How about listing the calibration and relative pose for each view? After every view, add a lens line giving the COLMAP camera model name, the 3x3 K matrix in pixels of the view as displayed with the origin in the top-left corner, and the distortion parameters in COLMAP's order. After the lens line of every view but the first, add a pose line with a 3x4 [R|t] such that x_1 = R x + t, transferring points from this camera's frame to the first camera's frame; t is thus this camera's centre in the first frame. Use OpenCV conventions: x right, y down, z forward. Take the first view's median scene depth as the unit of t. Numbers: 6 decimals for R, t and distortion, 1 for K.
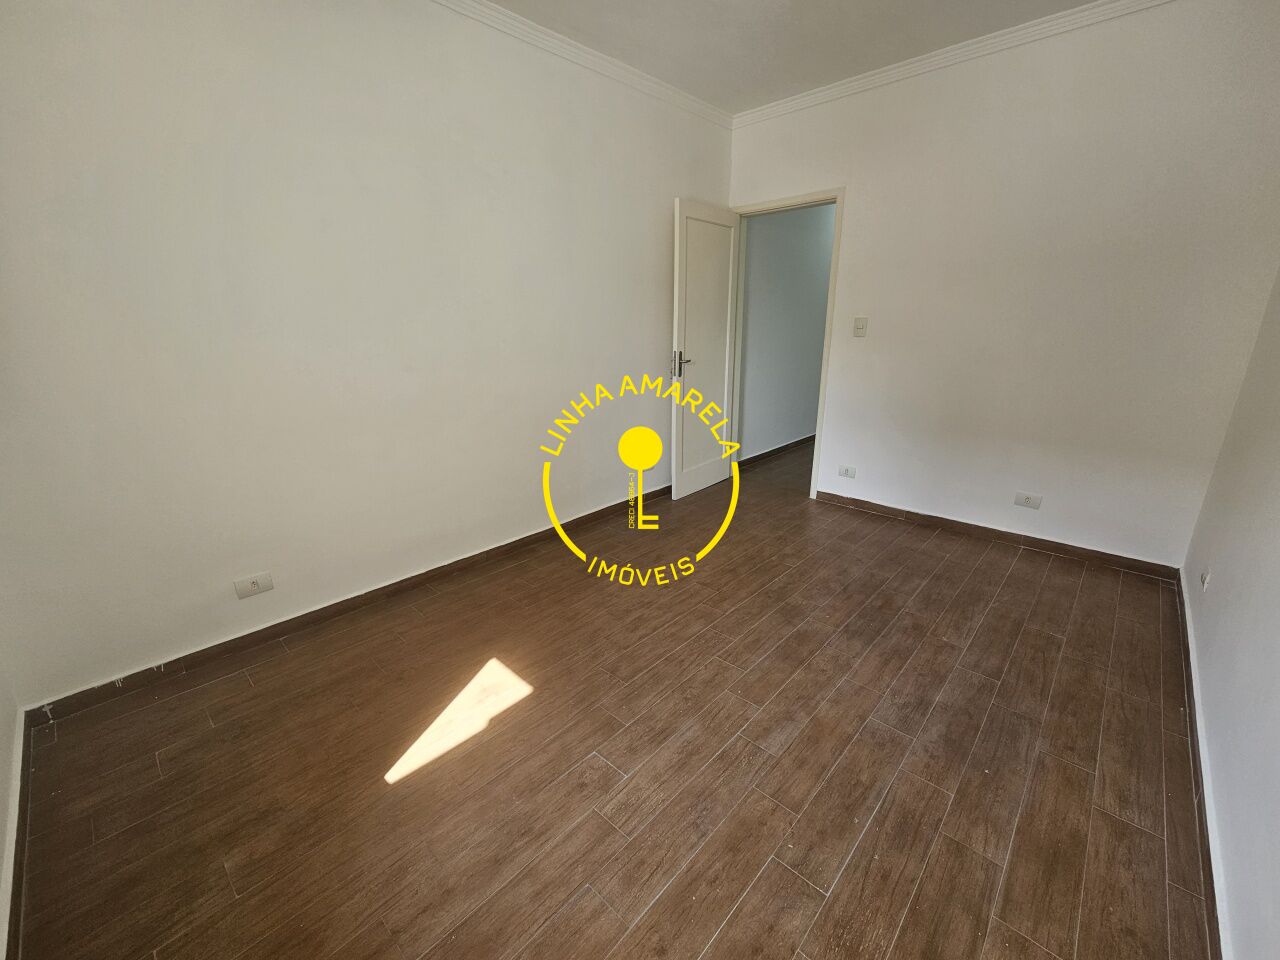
lens RADIAL K [[524.0, 0, 643.5], [0, 524.0, 482.3], [0, 0, 1]] dist [0.000466, 0.000236]
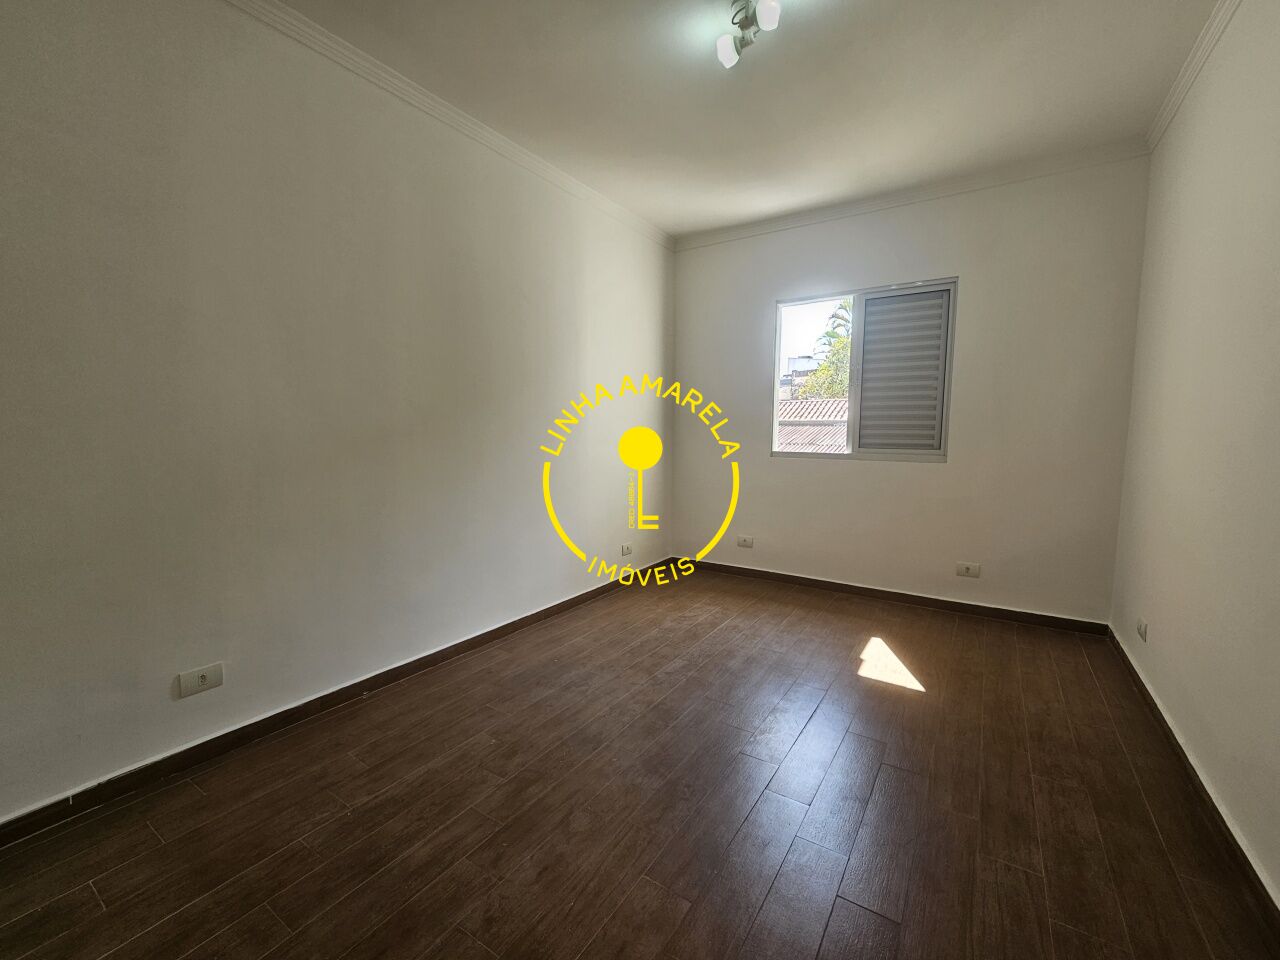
lens RADIAL K [[524.0, 0, 643.5], [0, 524.0, 482.3], [0, 0, 1]] dist [0.000466, 0.000236]
pose [[-0.984878, 0.022793, -0.171741, 0.534426], [-0.047039, 0.918888, 0.391705, -0.529300], [0.166739, 0.393860, -0.903920, 1.913623]]
